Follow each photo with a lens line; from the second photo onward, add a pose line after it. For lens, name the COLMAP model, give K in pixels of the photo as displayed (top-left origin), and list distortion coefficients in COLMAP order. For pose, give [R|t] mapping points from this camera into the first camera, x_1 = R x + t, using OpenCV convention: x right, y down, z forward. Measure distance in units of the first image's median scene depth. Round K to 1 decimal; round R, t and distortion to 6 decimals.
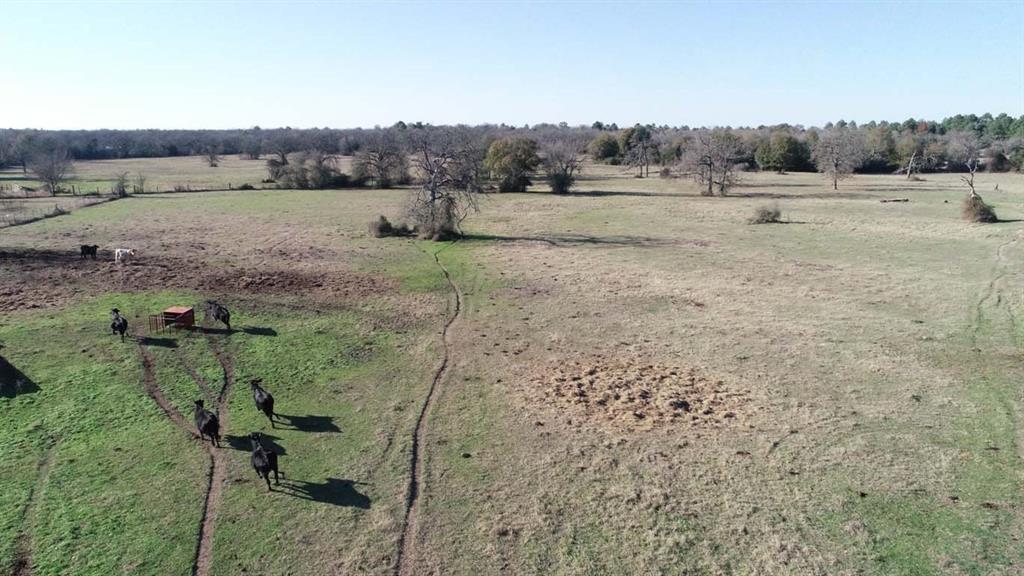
lens RADIAL K [[688.5, 0, 517.0], [0, 688.5, 286.7], [0, 0, 1]] dist [0.000122, 0.001916]
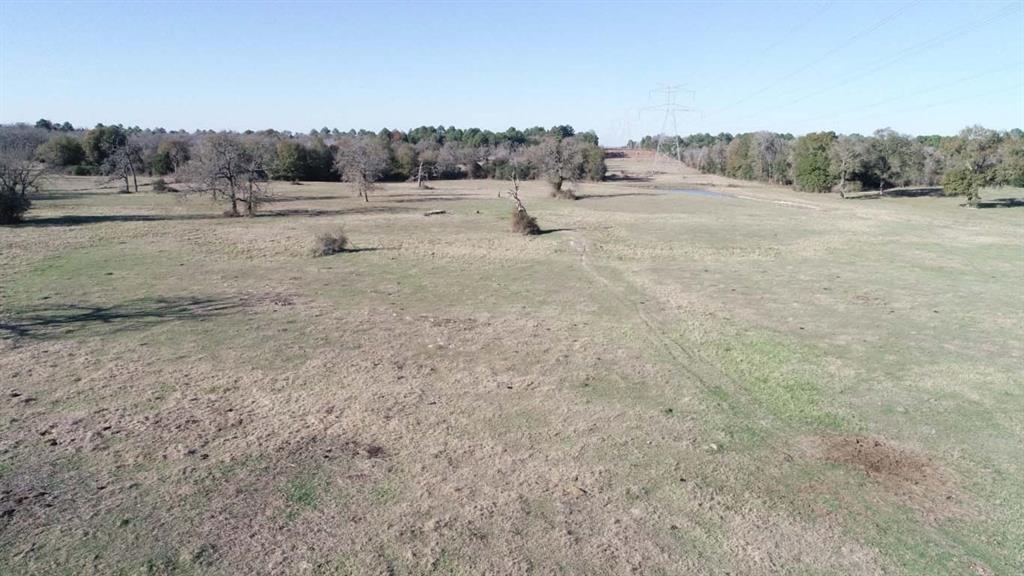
lens RADIAL K [[688.5, 0, 503.2], [0, 688.5, 289.0], [0, 0, 1]] dist [0.000122, 0.001916]
pose [[0.768930, -0.115200, 0.628869, 0.004230], [0.117487, 0.992342, 0.038130, -0.056741], [-0.628446, 0.044564, 0.776576, 0.246473]]
